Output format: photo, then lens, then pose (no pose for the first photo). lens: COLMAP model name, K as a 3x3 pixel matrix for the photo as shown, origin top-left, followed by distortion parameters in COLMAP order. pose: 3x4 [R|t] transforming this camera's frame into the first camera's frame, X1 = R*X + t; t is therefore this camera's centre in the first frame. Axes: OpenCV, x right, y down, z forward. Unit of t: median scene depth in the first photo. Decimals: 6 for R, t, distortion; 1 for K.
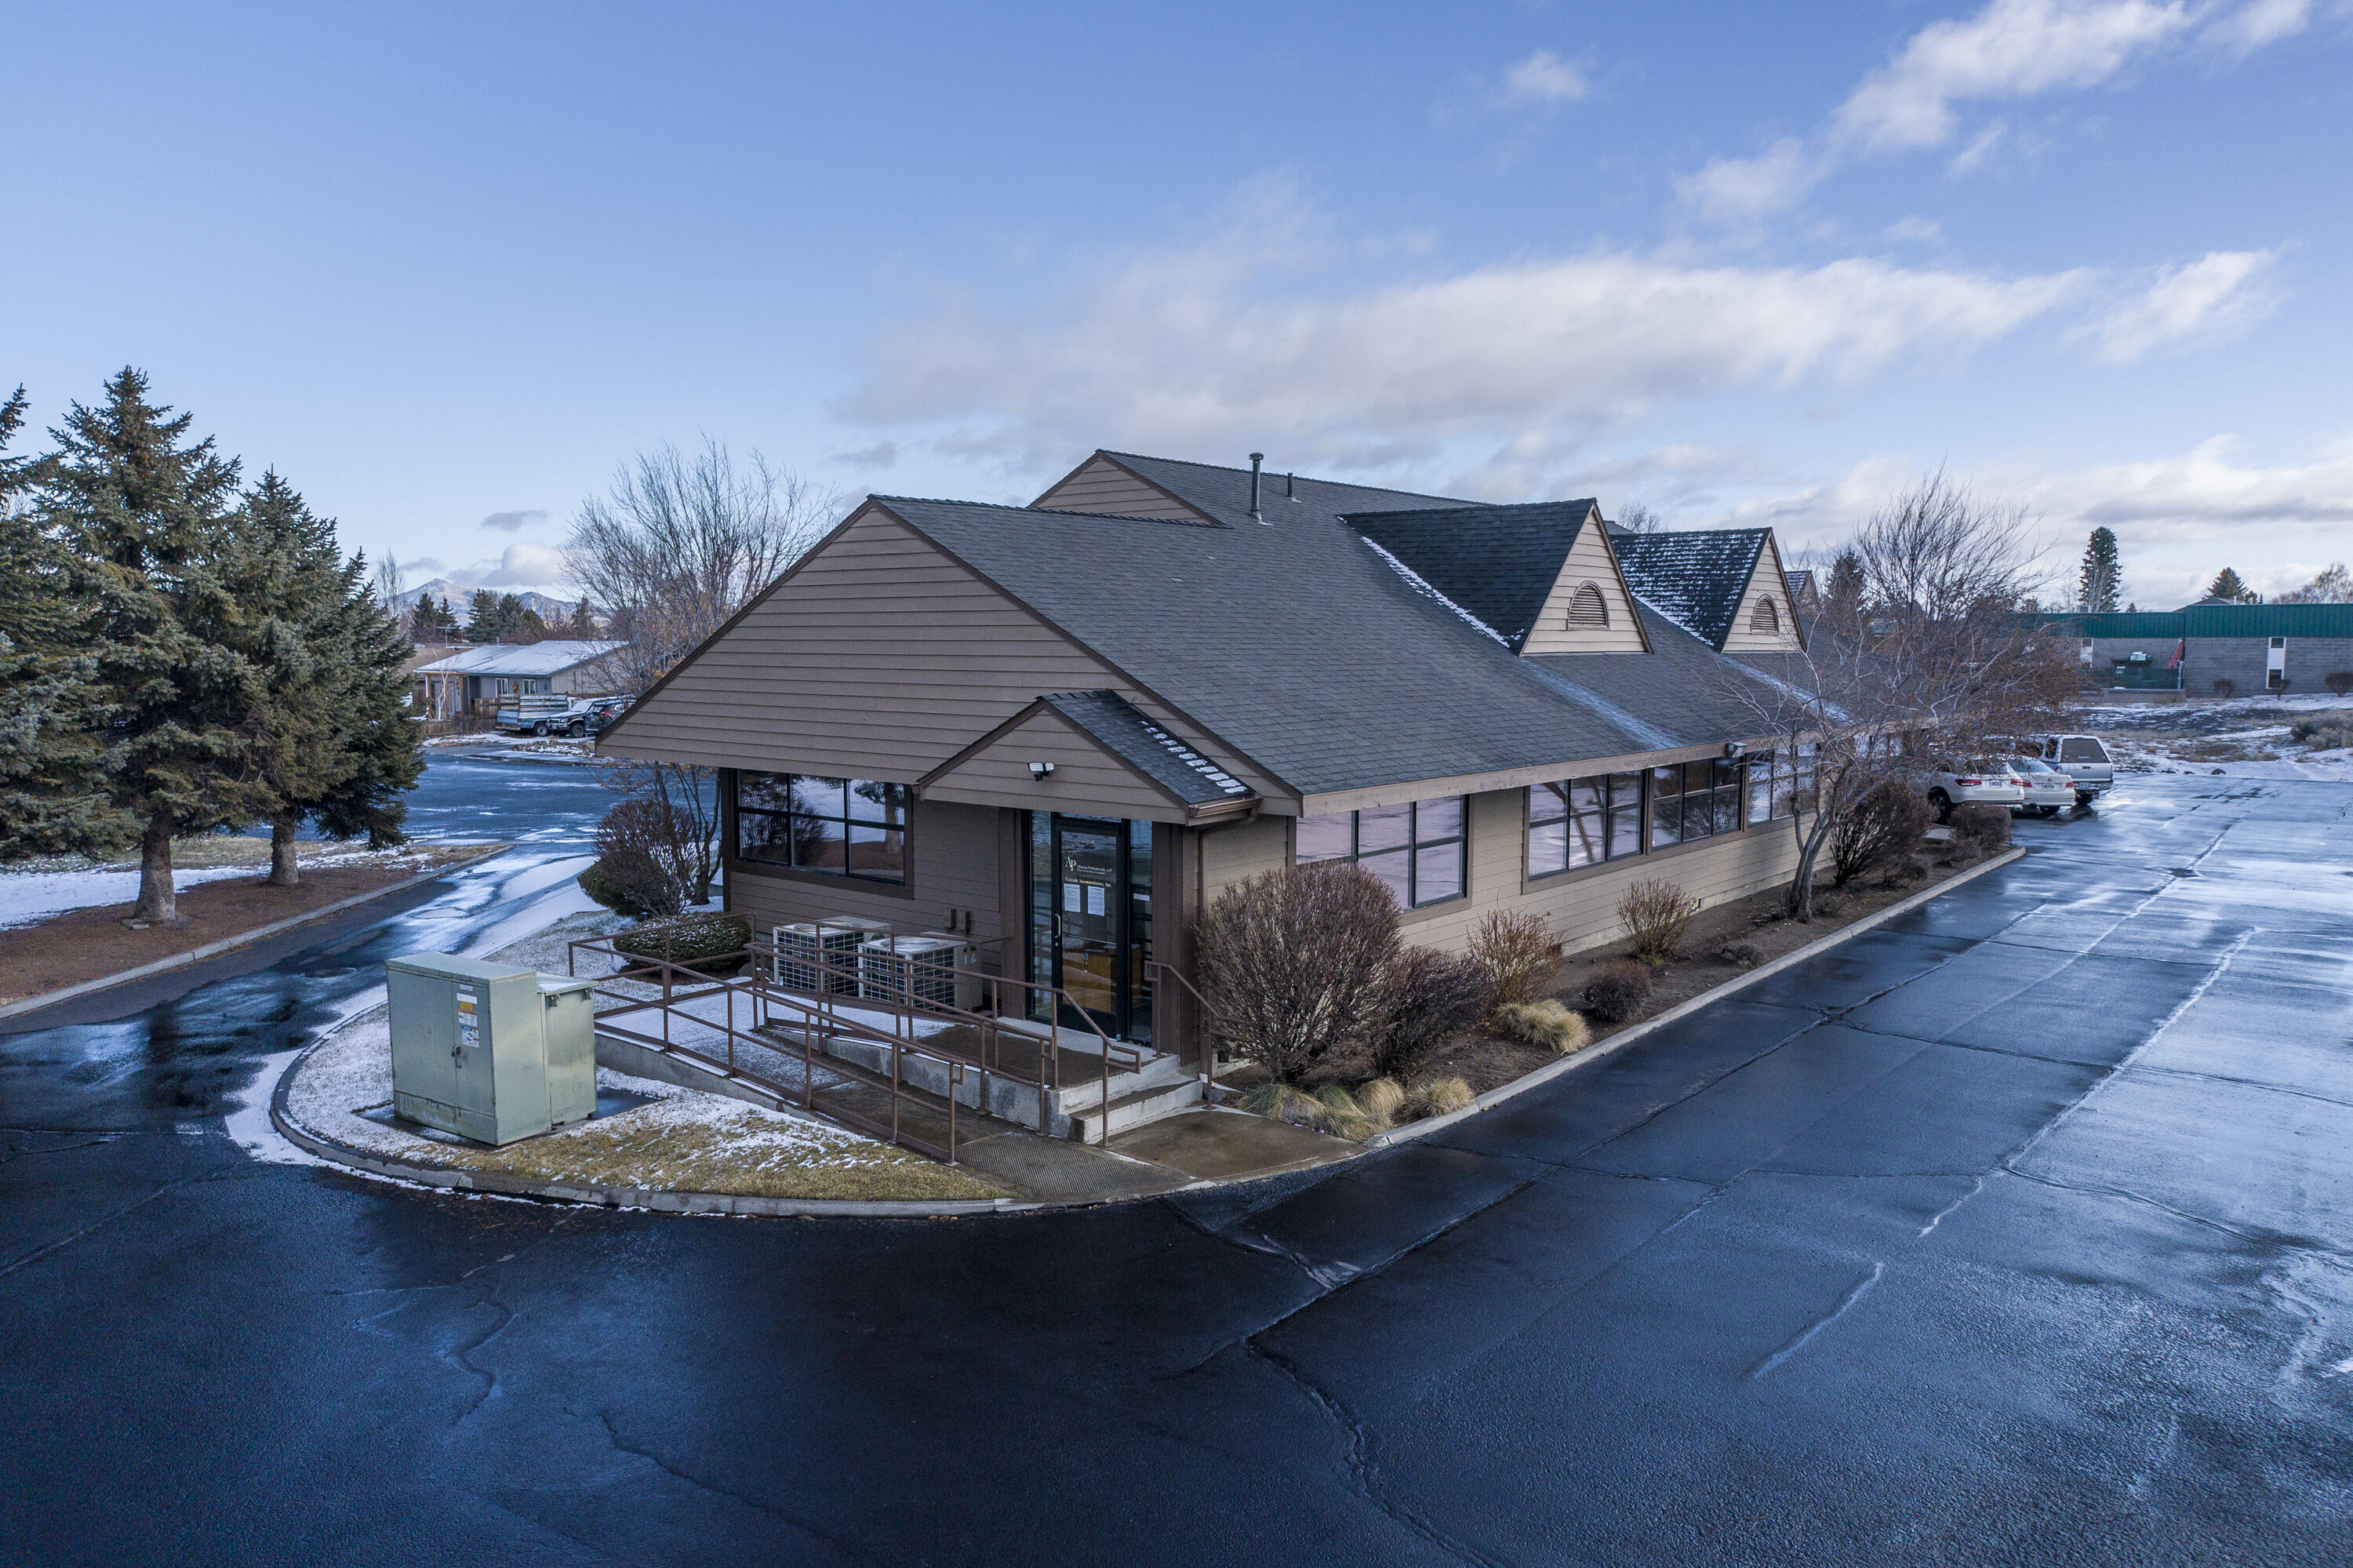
lens RADIAL K [[1591.1, 0, 1171.3], [0, 1591.1, 784.1], [0, 0, 1]] dist [-0.010209, 0.019906]
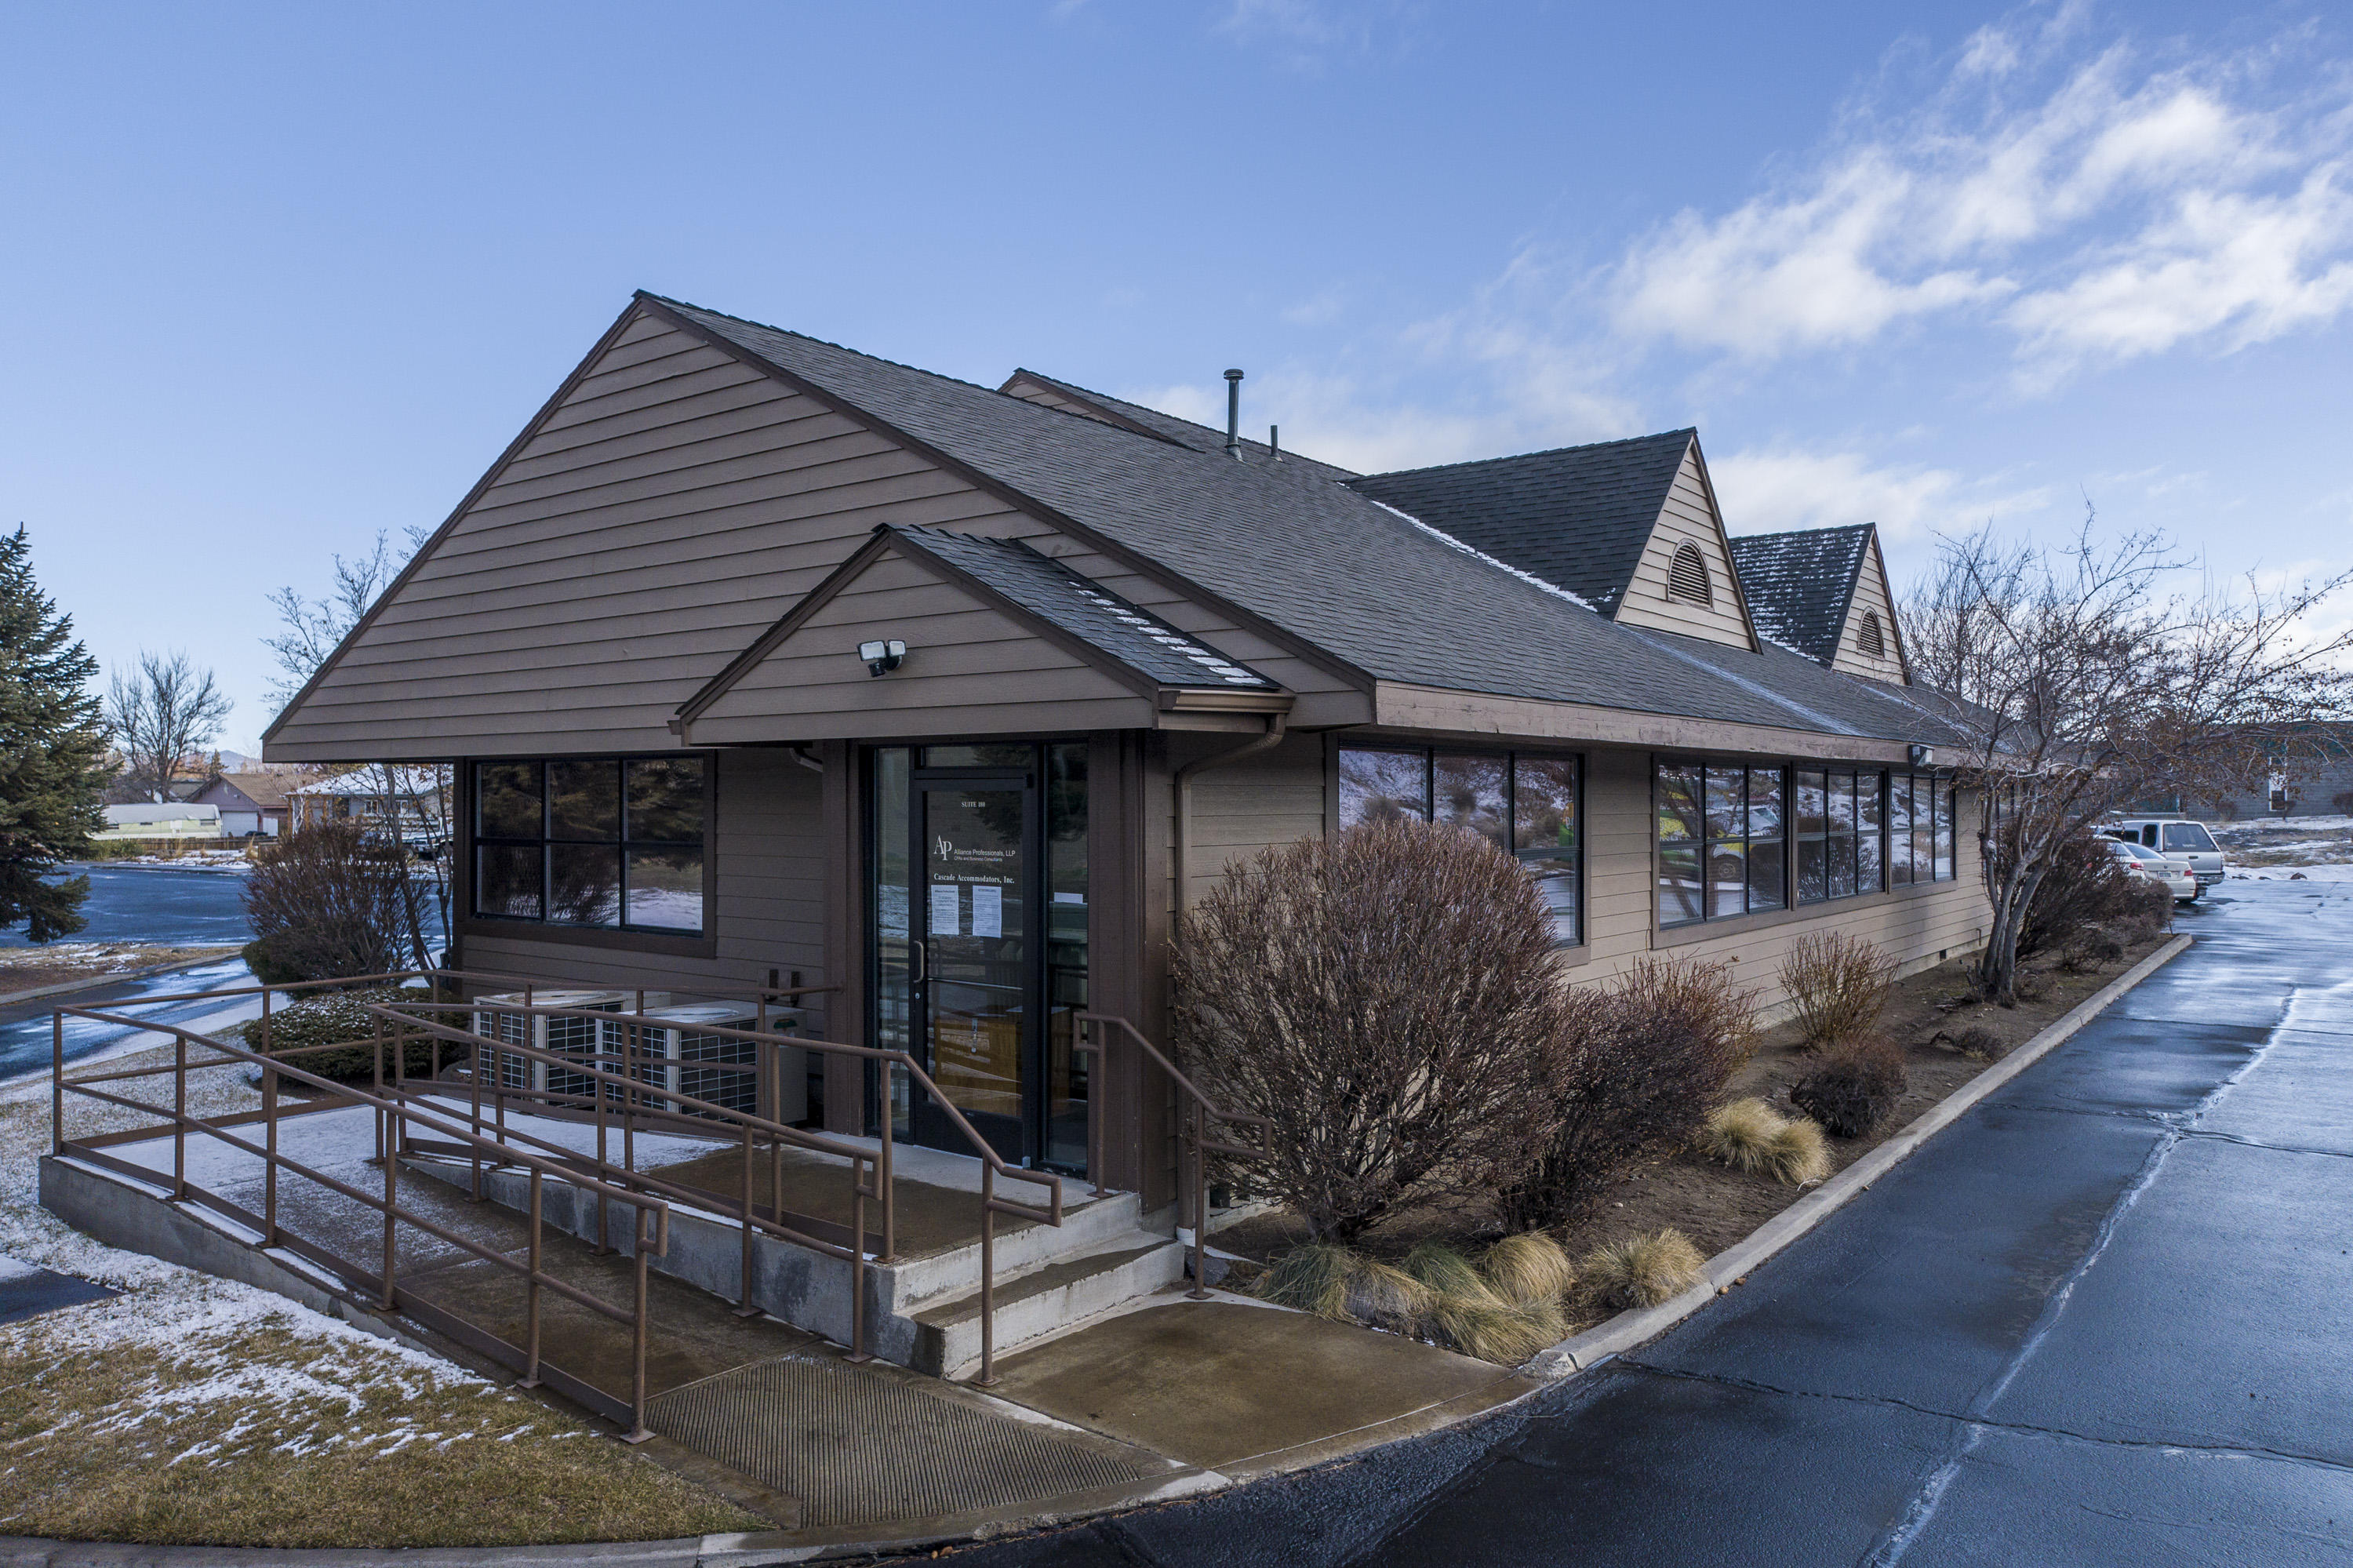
lens RADIAL K [[1591.1, 0, 1173.5], [0, 1591.1, 785.5], [0, 0, 1]] dist [-0.010209, 0.019906]
pose [[0.999311, -0.001651, 0.037081, -0.002937], [0.005311, 0.995091, -0.098819, 0.087049], [-0.036736, 0.098948, 0.994414, 0.456526]]
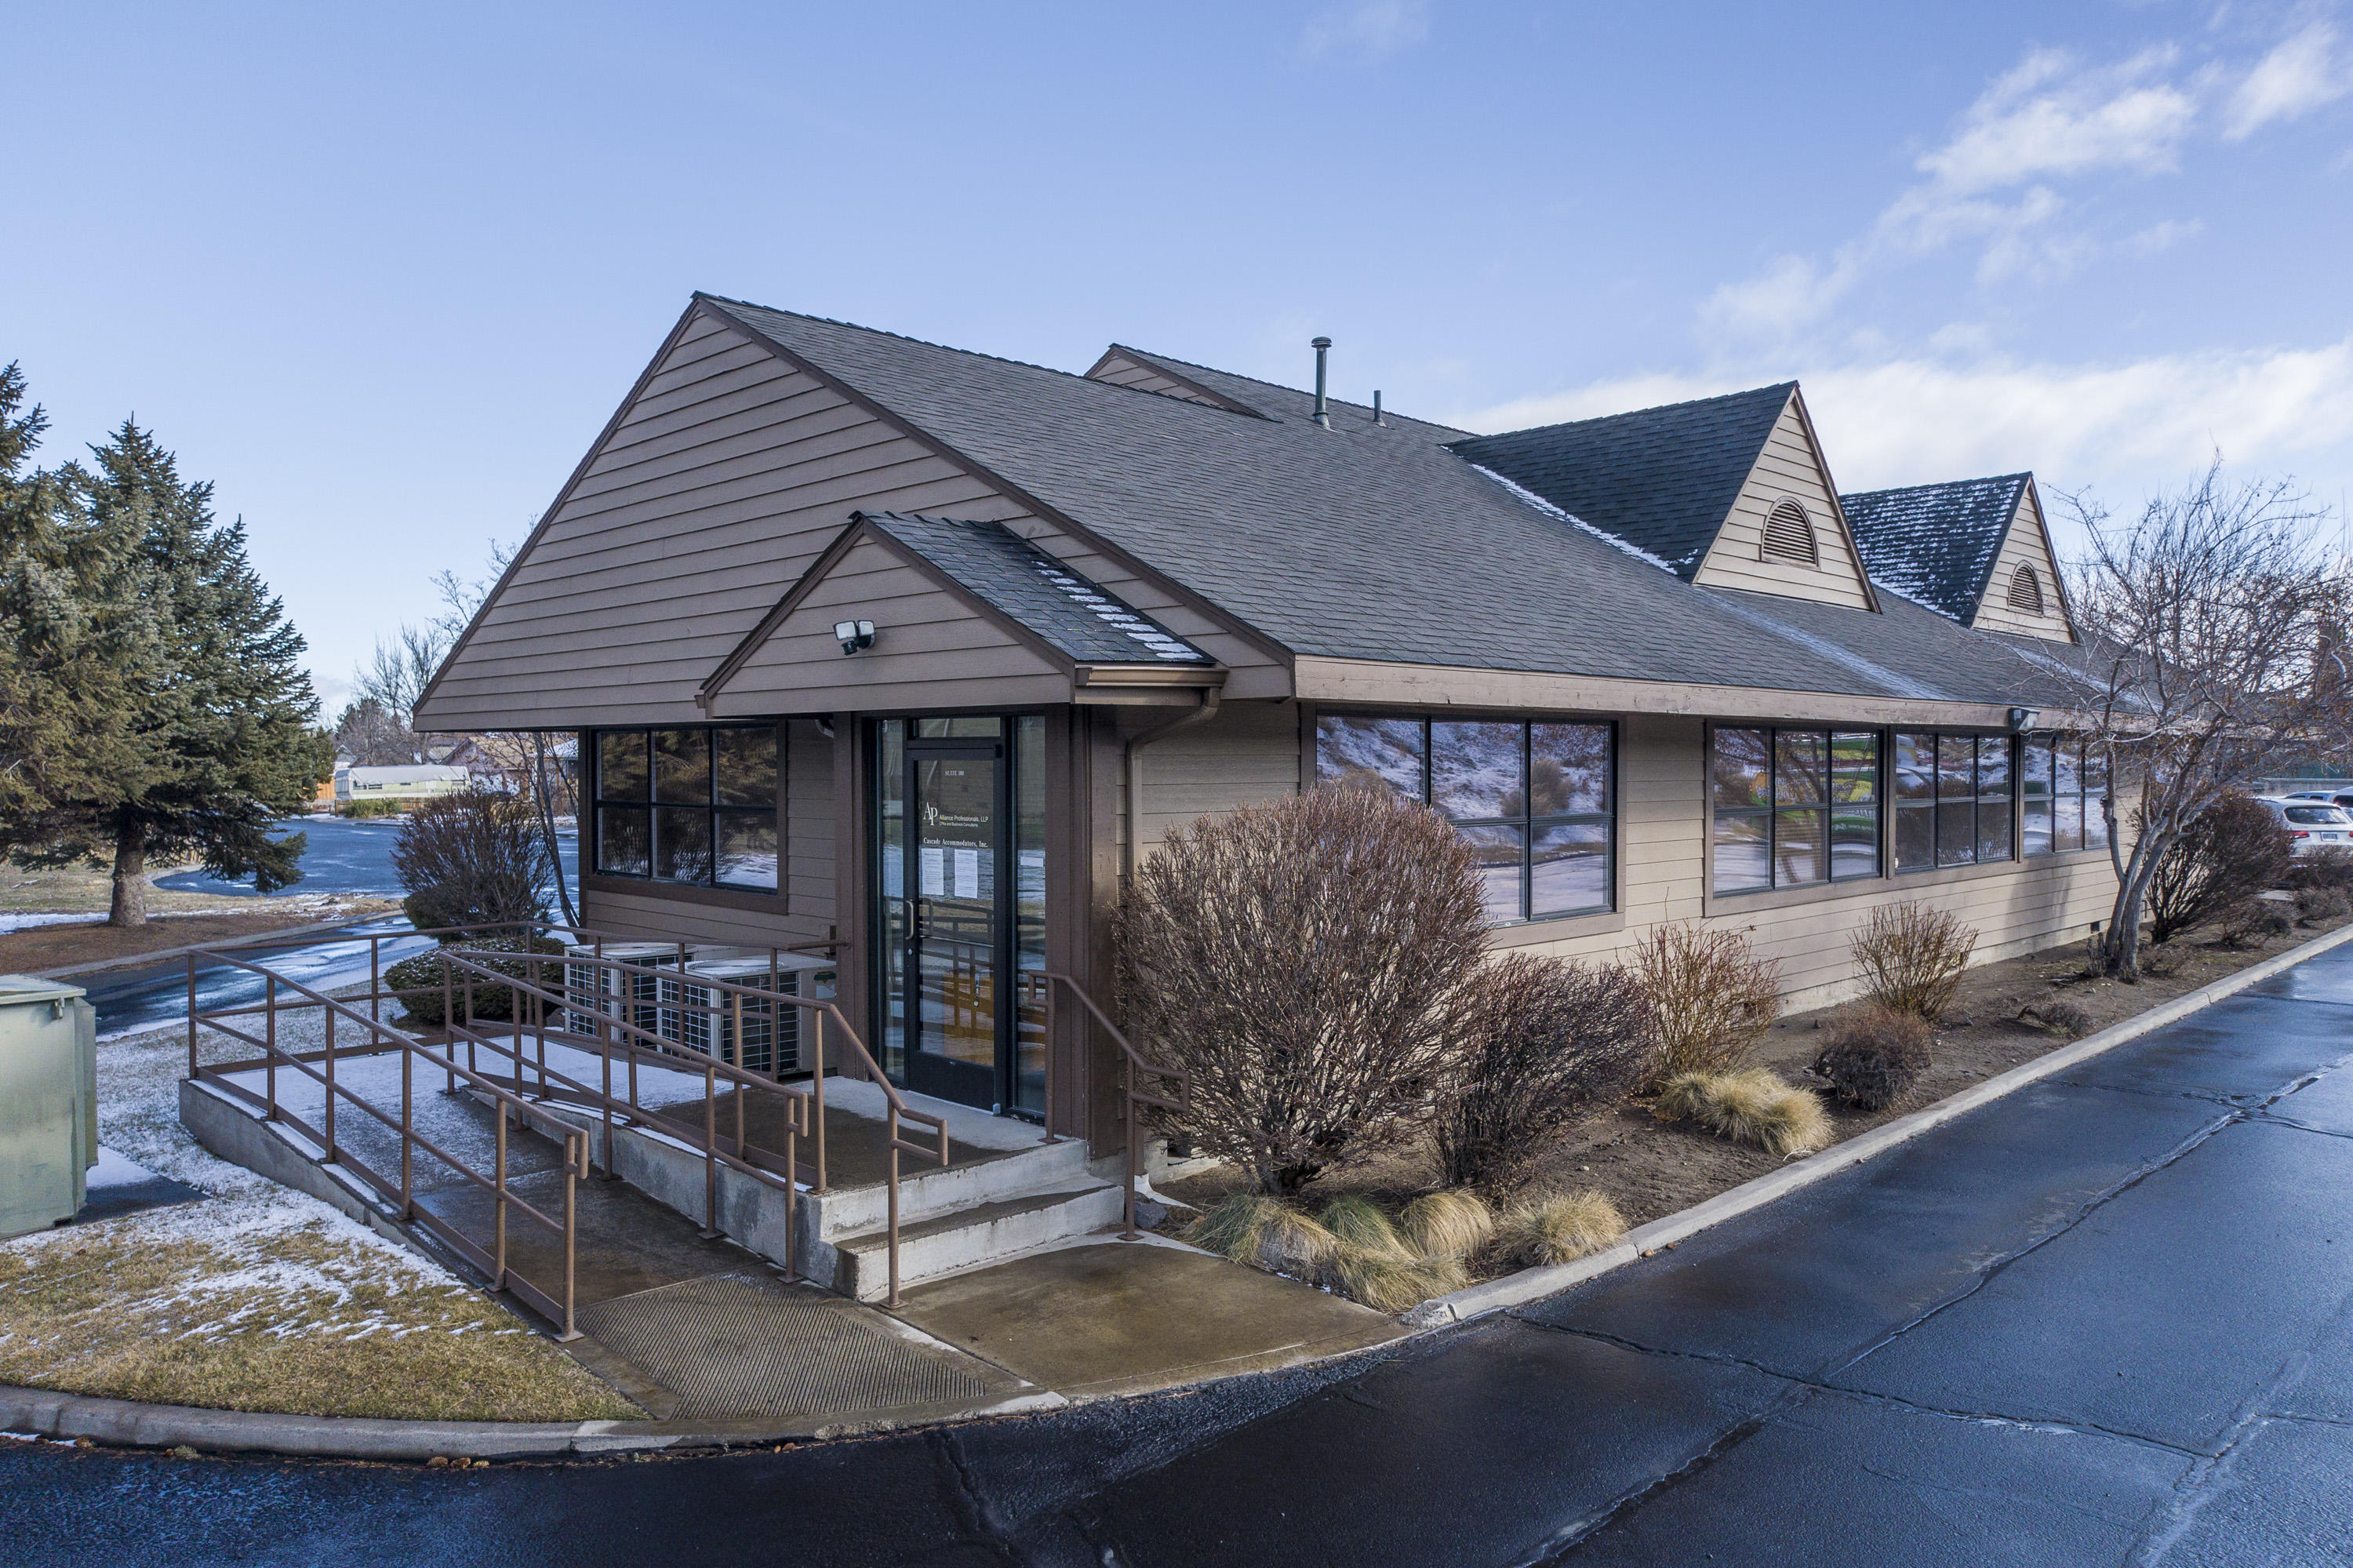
lens RADIAL K [[1591.1, 0, 1173.2], [0, 1591.1, 784.3], [0, 0, 1]] dist [-0.010209, 0.019906]
pose [[0.995342, -0.000995, -0.096402, 0.088069], [-0.006266, 0.997164, -0.074992, 0.086306], [0.096203, 0.075247, 0.992513, 0.433214]]
